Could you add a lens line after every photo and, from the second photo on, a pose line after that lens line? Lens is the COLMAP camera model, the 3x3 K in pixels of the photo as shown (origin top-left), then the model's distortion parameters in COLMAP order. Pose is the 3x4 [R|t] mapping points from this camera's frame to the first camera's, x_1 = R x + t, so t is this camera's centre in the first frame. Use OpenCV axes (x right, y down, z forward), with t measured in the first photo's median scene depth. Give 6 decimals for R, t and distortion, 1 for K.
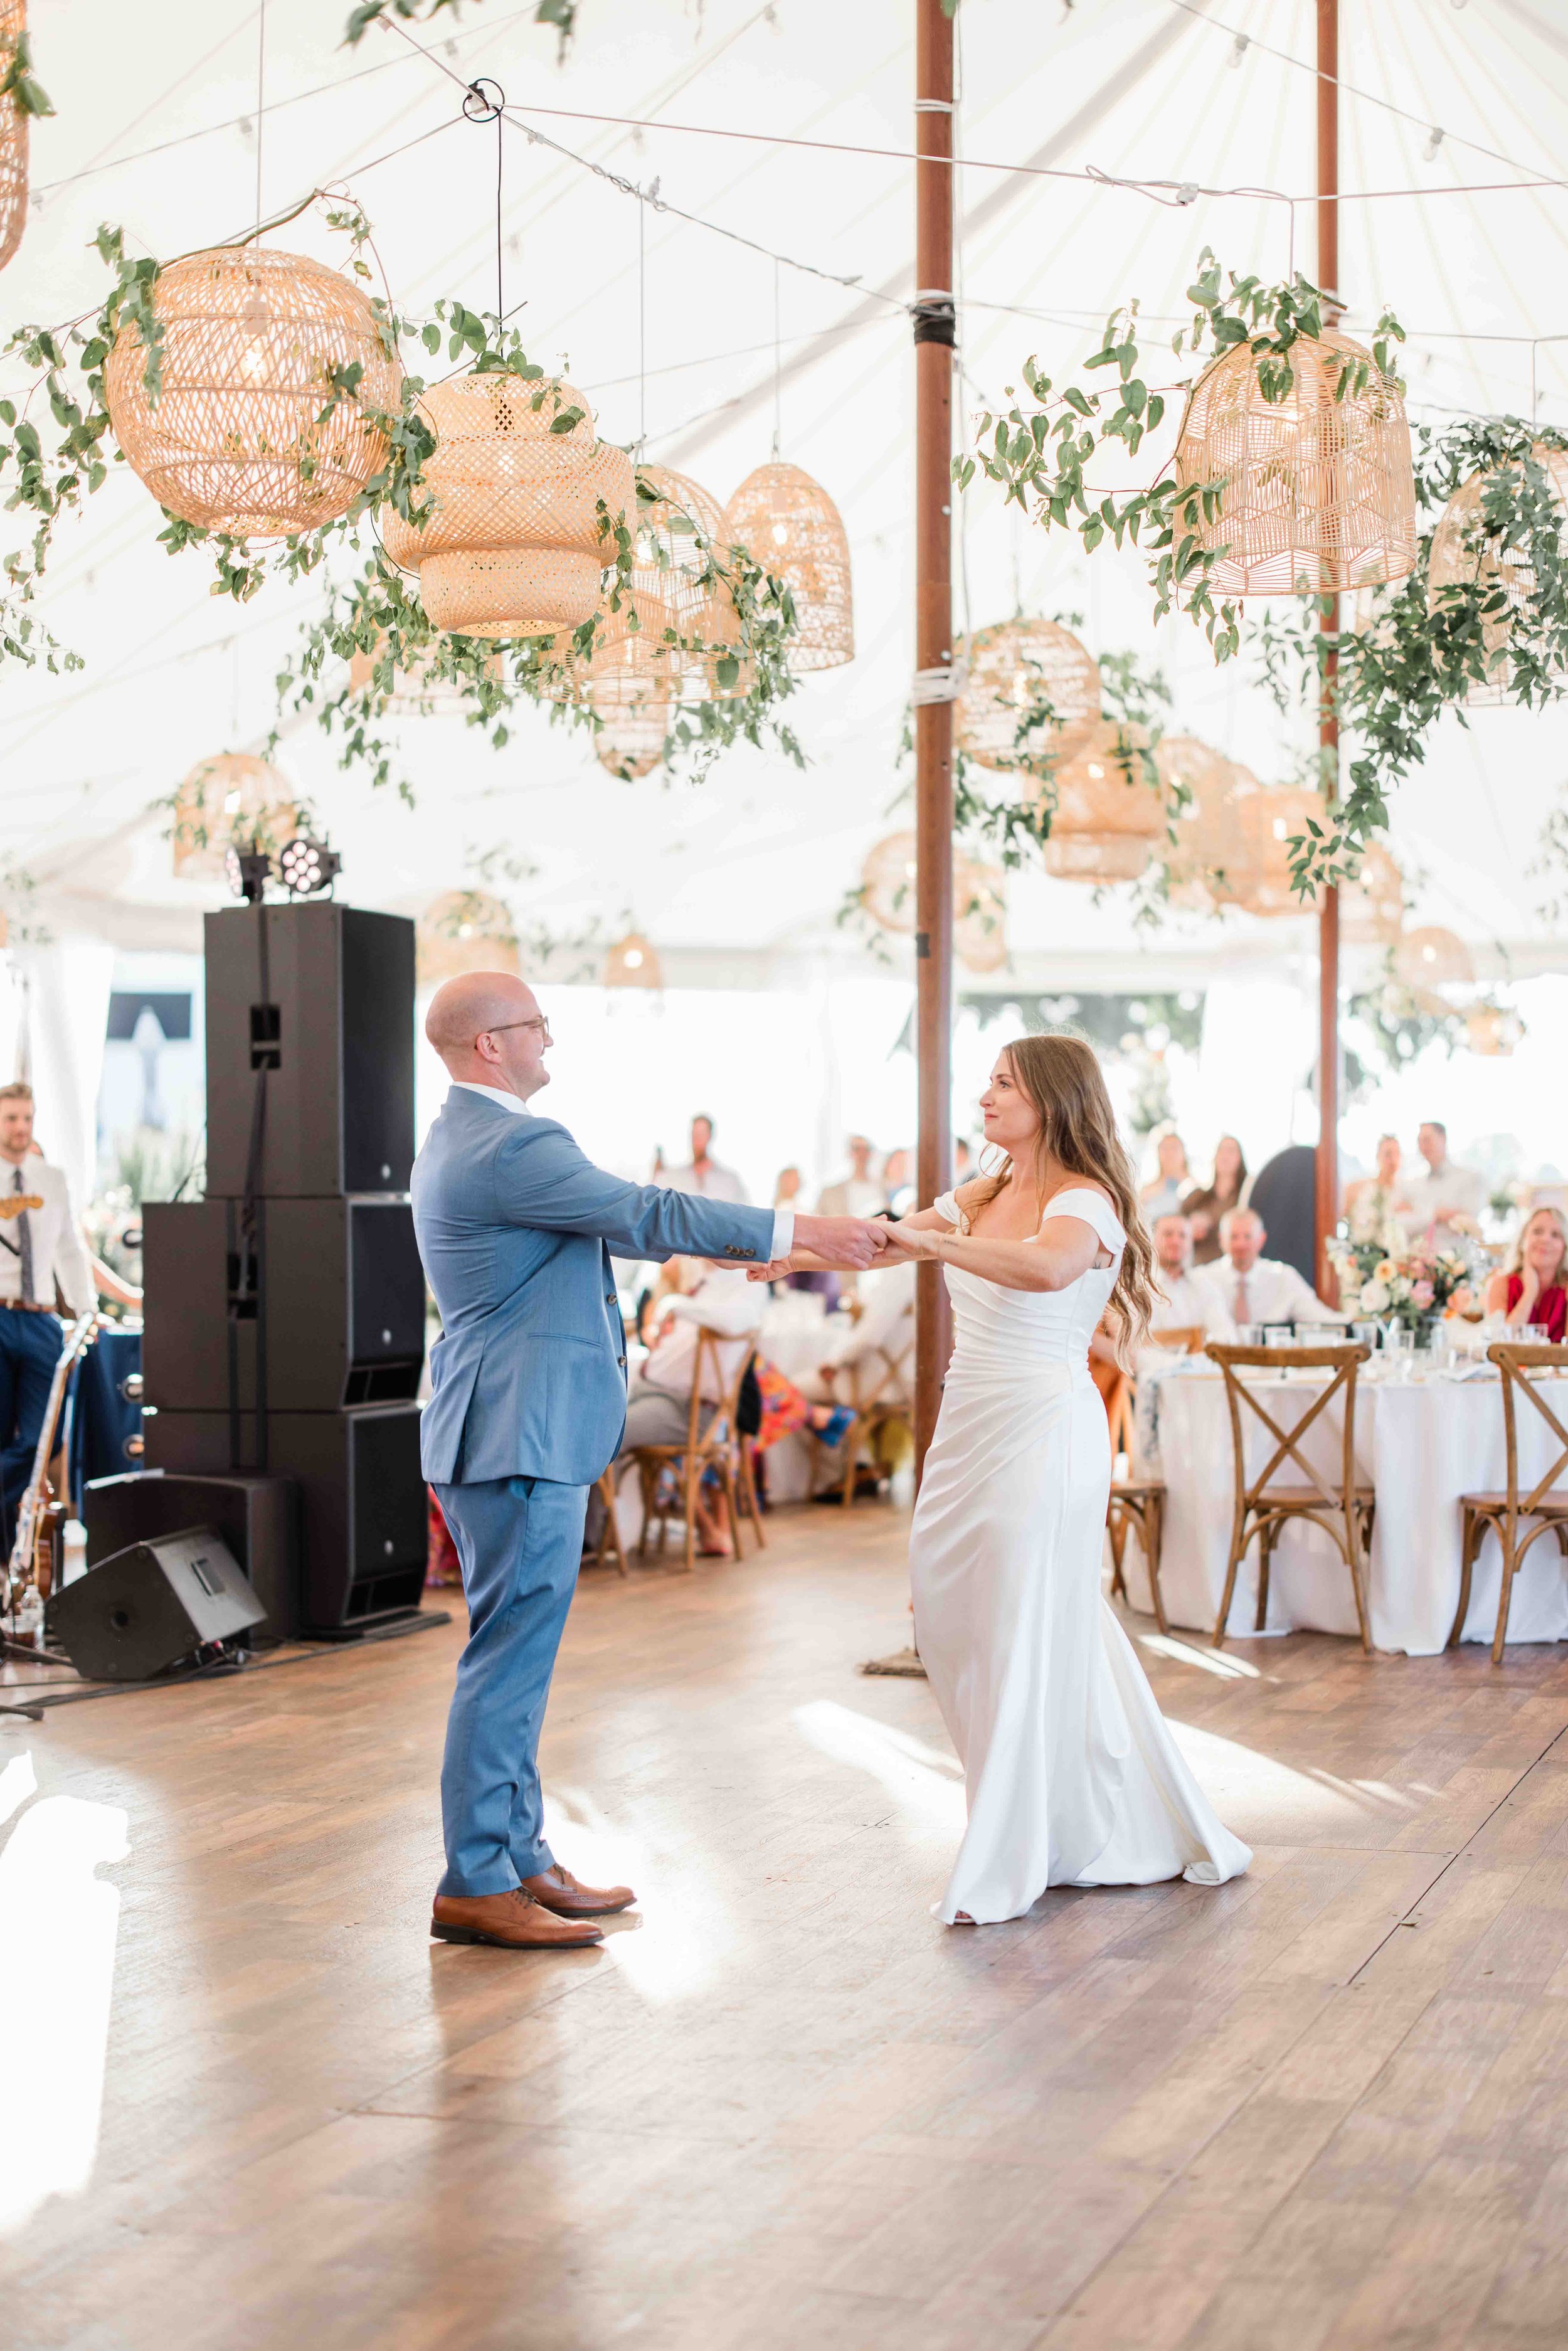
lens RADIAL K [[3538.3, 0, 784.0], [0, 3538.3, 1175.5], [0, 0, 1]] dist [0.026421, 0.090404]
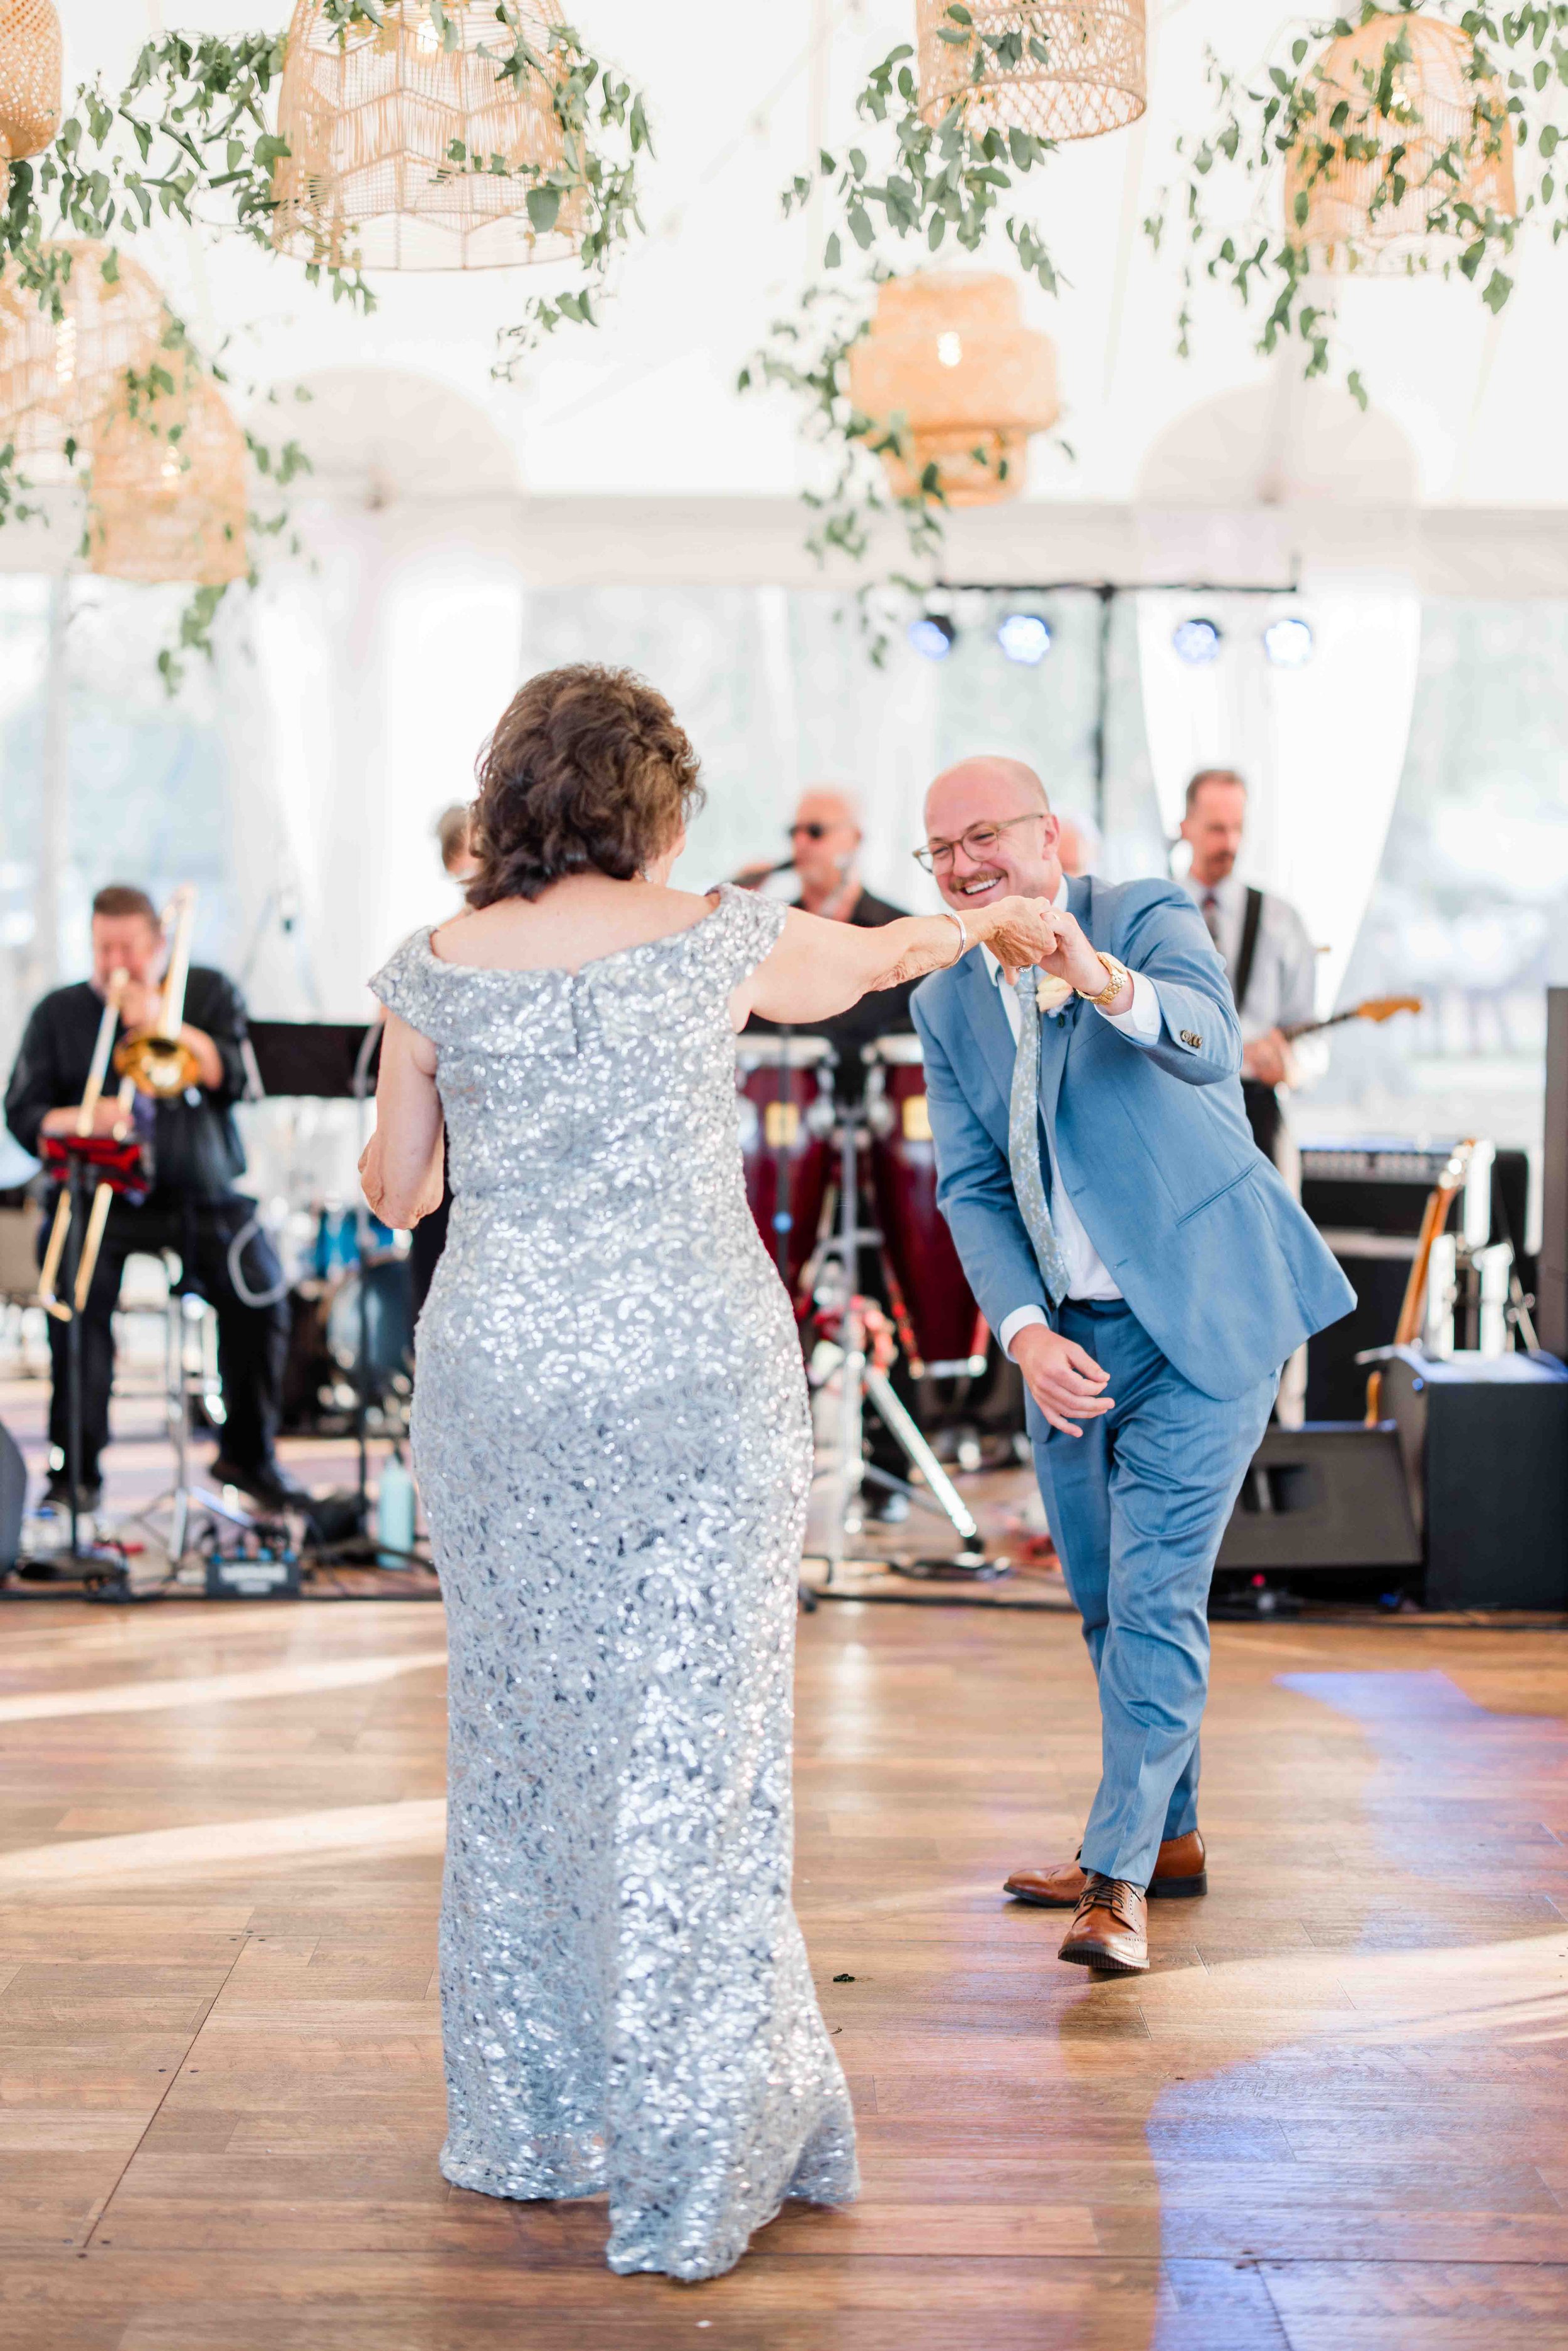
lens RADIAL K [[3473.3, 0, 650.5], [0, 3473.3, 1139.6], [0, 0, 1]] dist [-0.006154, -0.126022]
pose [[0.336462, 0.057207, -0.939958, 0.454455], [-0.005867, 0.998261, 0.058655, -0.002563], [0.941679, -0.014221, 0.336212, 0.596748]]
